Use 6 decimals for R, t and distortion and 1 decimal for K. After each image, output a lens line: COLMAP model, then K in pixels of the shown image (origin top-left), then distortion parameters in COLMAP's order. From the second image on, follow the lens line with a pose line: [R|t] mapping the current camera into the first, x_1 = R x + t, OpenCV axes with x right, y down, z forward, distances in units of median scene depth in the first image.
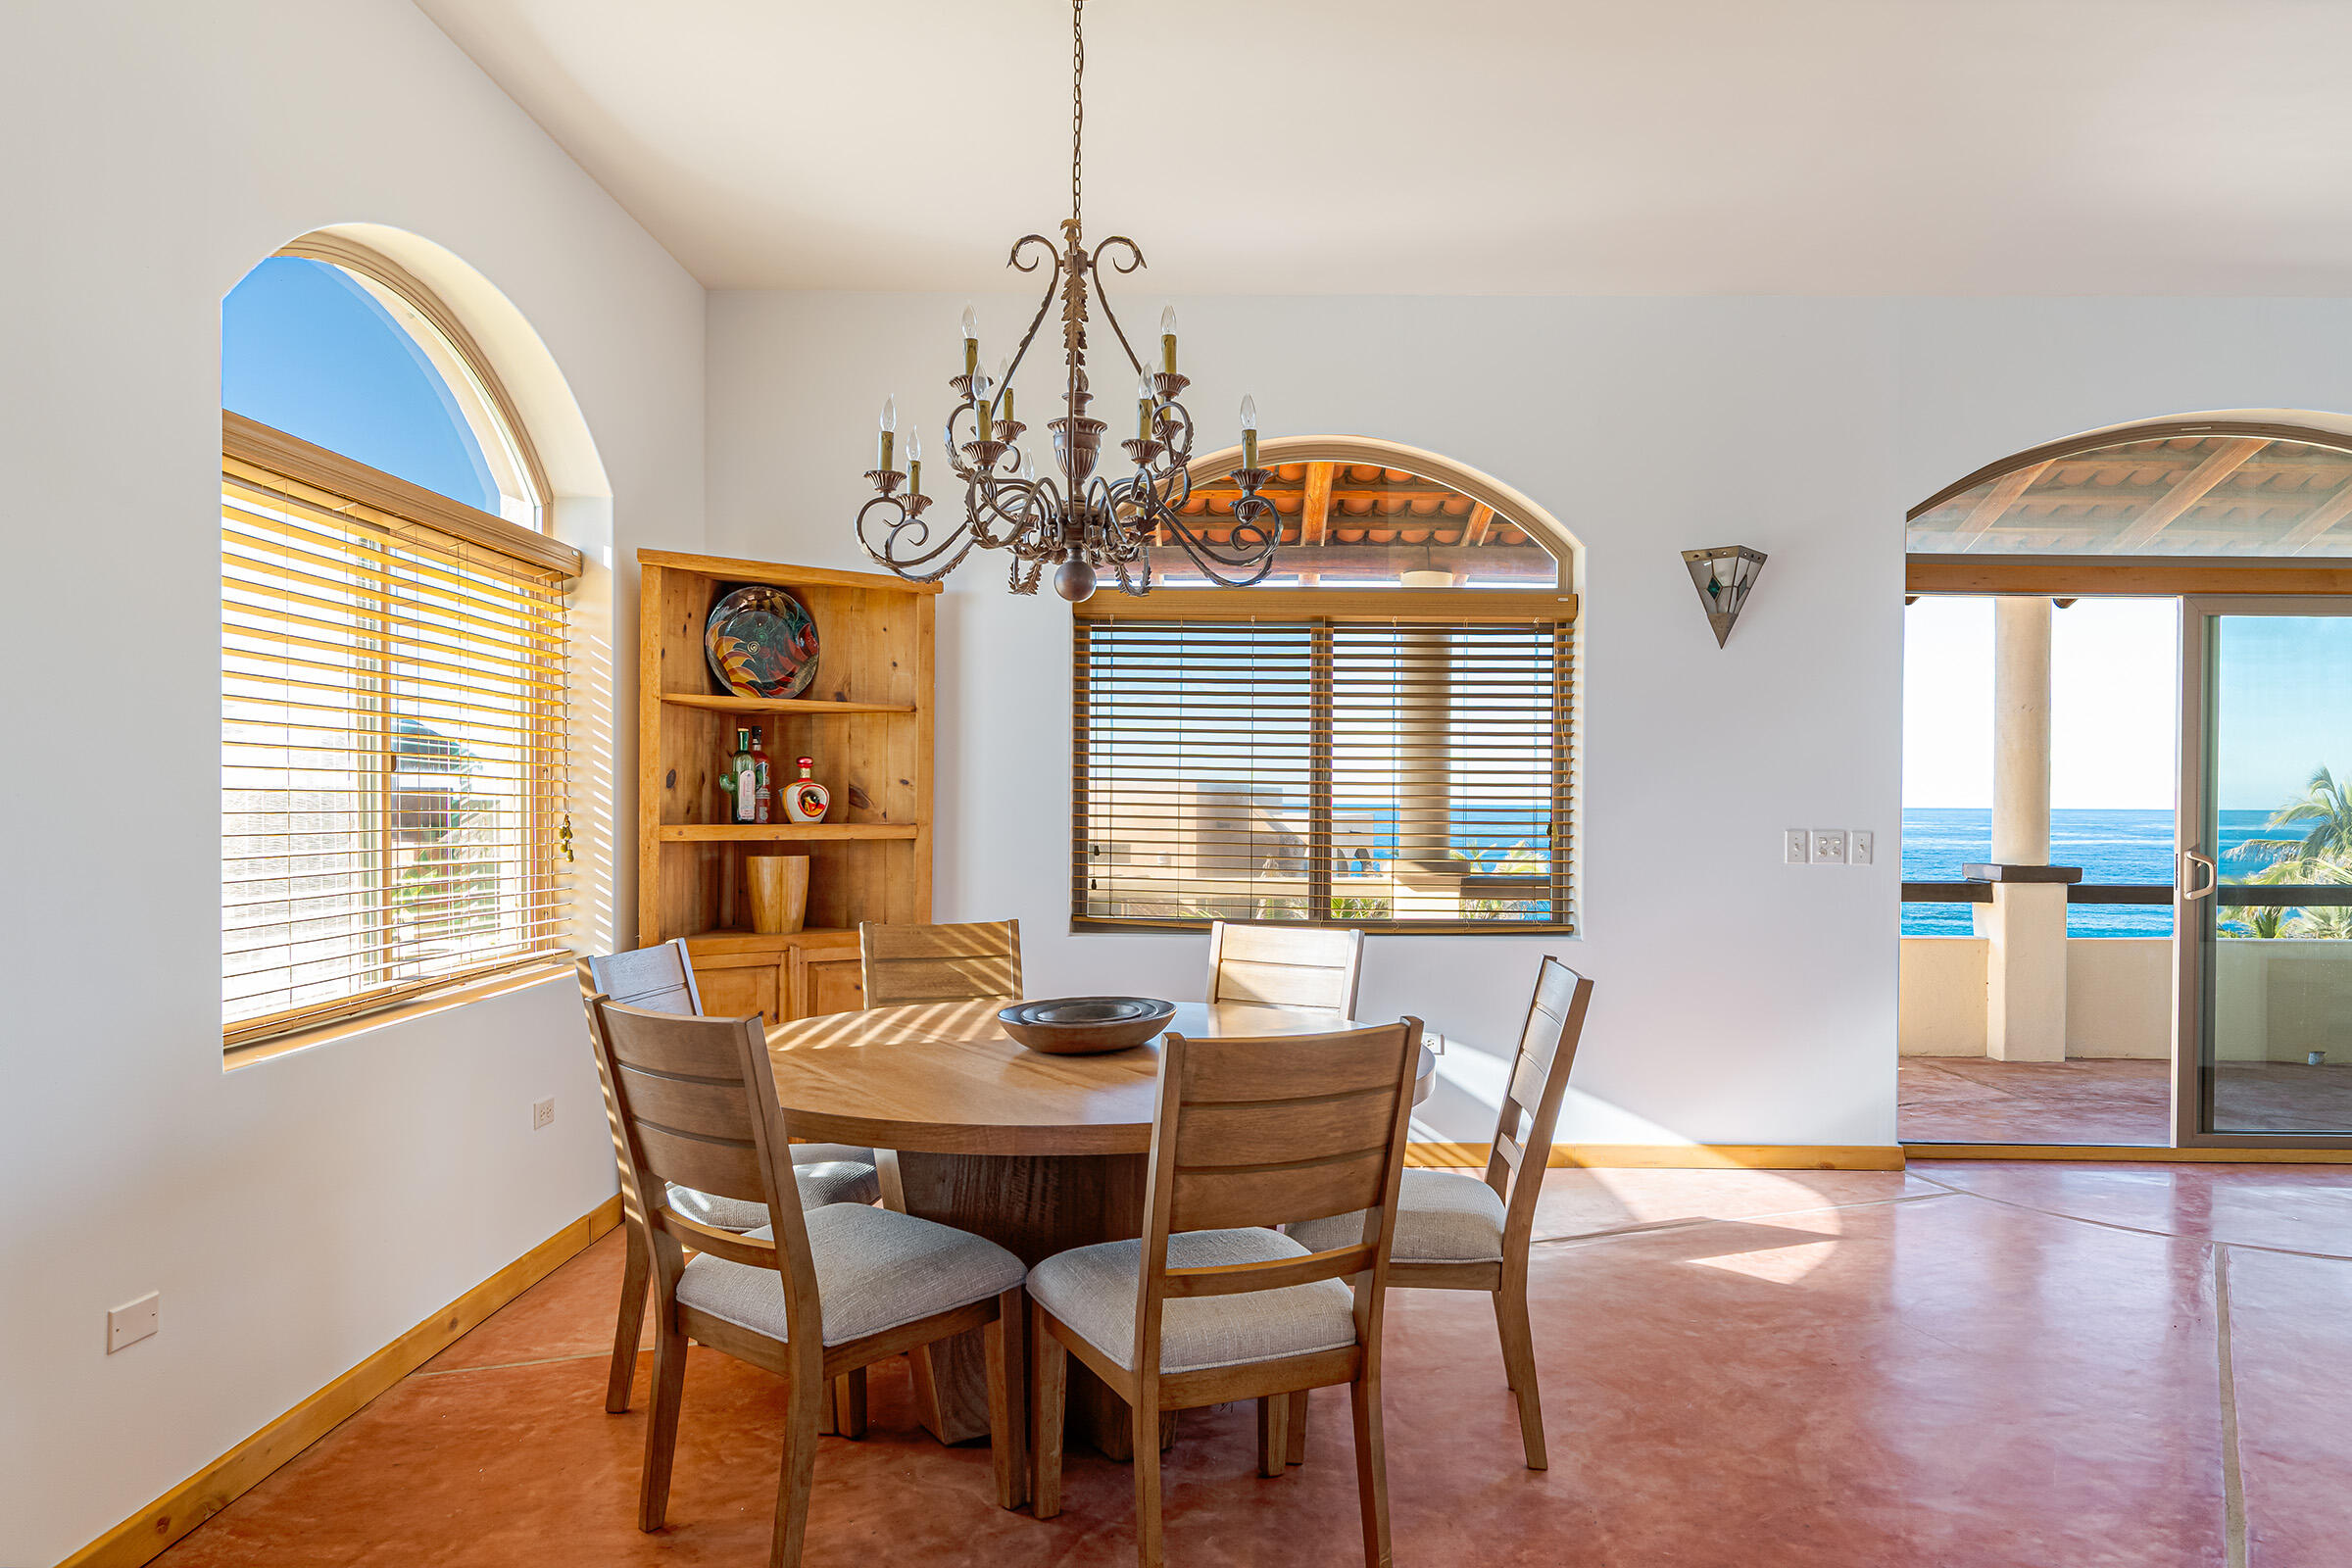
lens RADIAL K [[1535.1, 0, 1172.4], [0, 1535.1, 790.2], [0, 0, 1]] dist [0.010175, 0.000088]
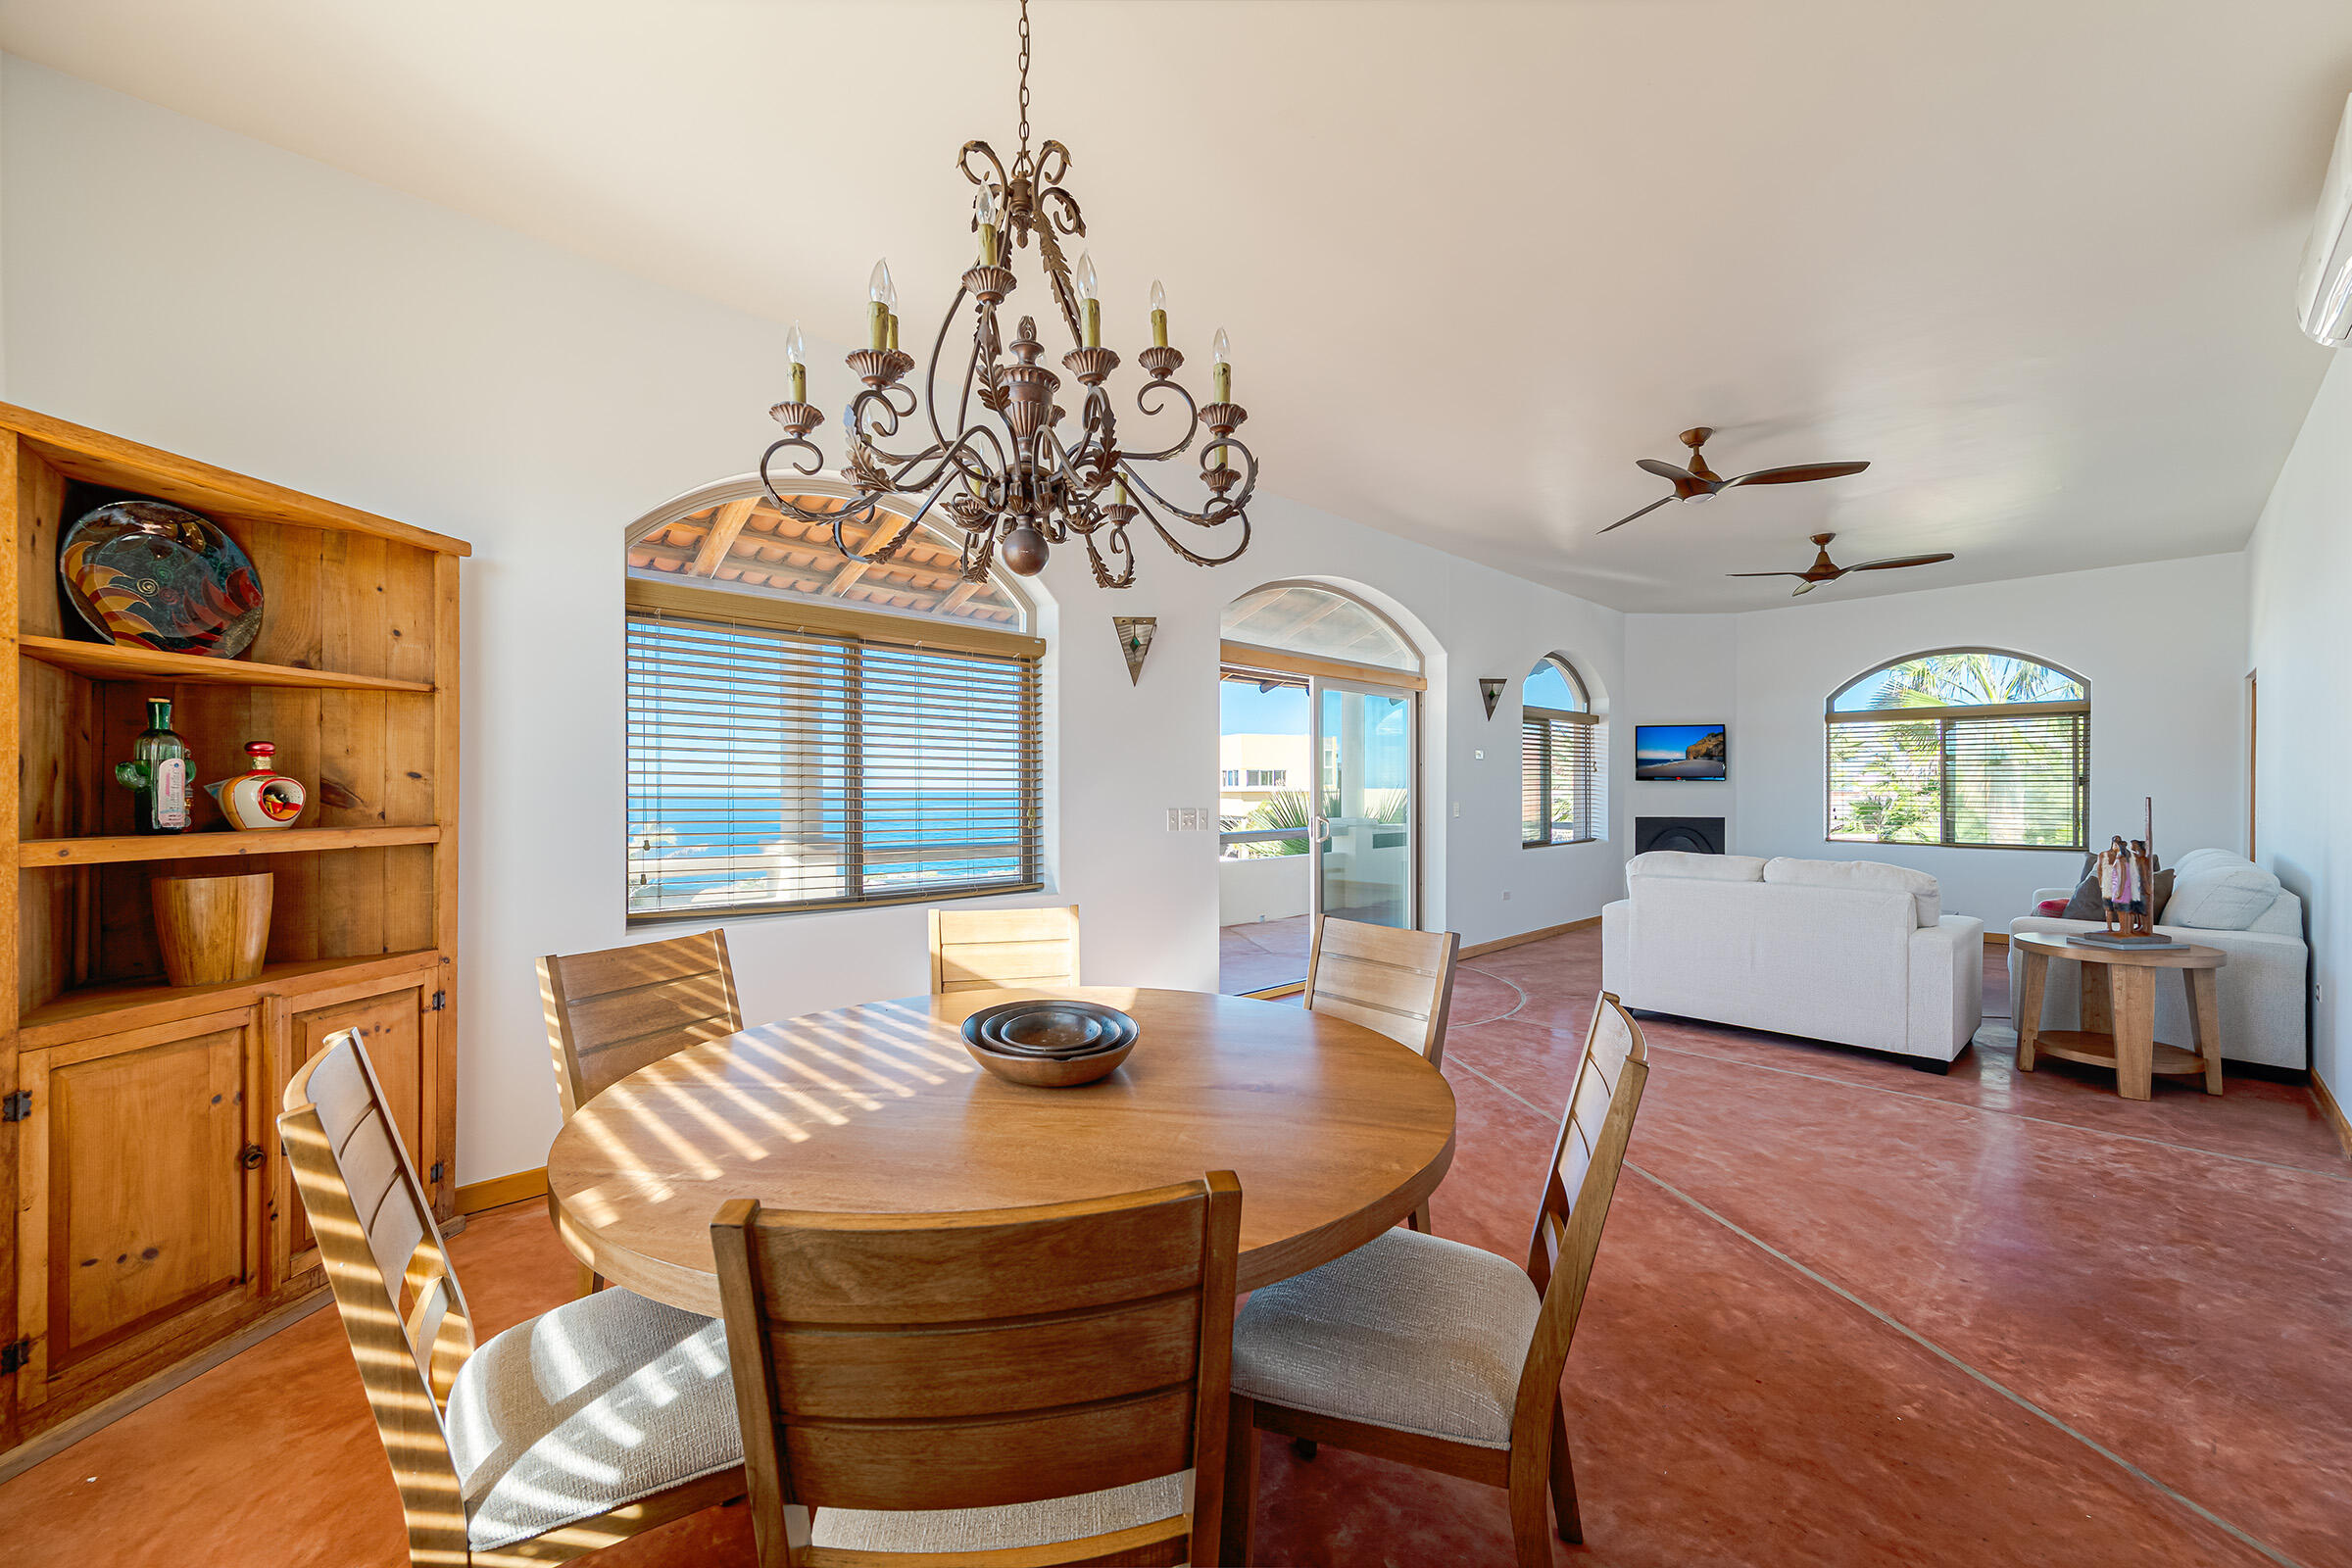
lens RADIAL K [[928.9, 0, 1179.6], [0, 928.9, 781.5], [0, 0, 1]] dist [0.001362, 0.000177]
pose [[0.697912, -0.001316, 0.716182, -0.252073], [0.001908, 0.999998, -0.000022, -0.001238], [-0.716181, 0.001382, 0.697913, 0.360145]]
